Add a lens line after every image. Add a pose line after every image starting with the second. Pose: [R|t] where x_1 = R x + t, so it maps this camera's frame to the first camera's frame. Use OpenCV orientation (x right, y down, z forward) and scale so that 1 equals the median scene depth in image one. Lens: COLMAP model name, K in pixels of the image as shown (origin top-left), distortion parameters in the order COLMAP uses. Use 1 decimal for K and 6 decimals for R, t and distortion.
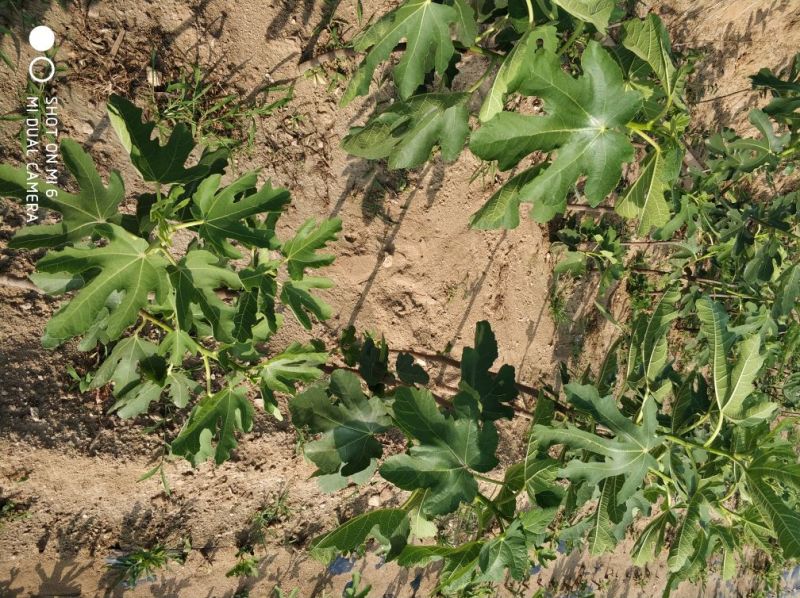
lens RADIAL K [[611.8, 0, 404.4], [0, 611.8, 297.2], [0, 0, 1]] dist [-0.009513, -0.005028]
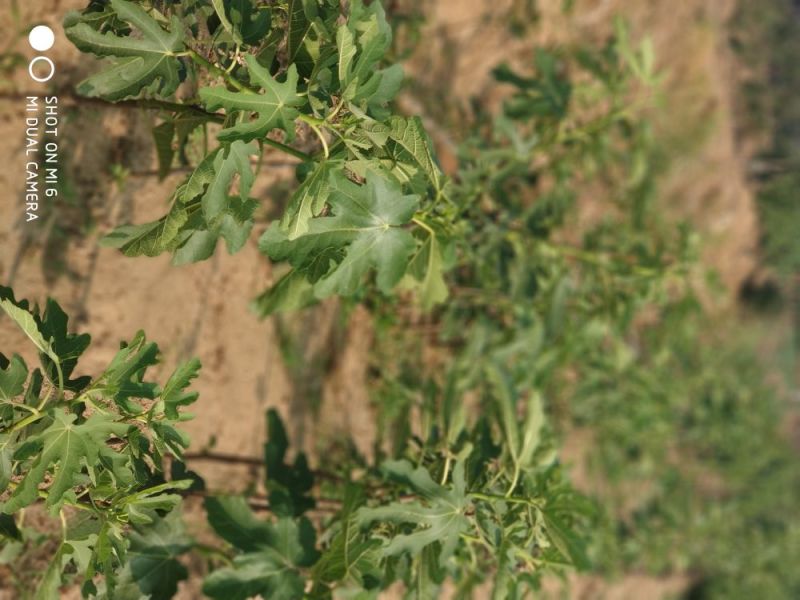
lens RADIAL K [[928.9, 0, 399.5], [0, 928.9, 301.7], [0, 0, 1]] dist [-0.007914, 0.000000]
pose [[0.917327, -0.118159, 0.380197, -0.260289], [0.129341, 0.991592, -0.003901, -0.114072], [-0.376539, 0.052754, 0.924897, -0.464132]]
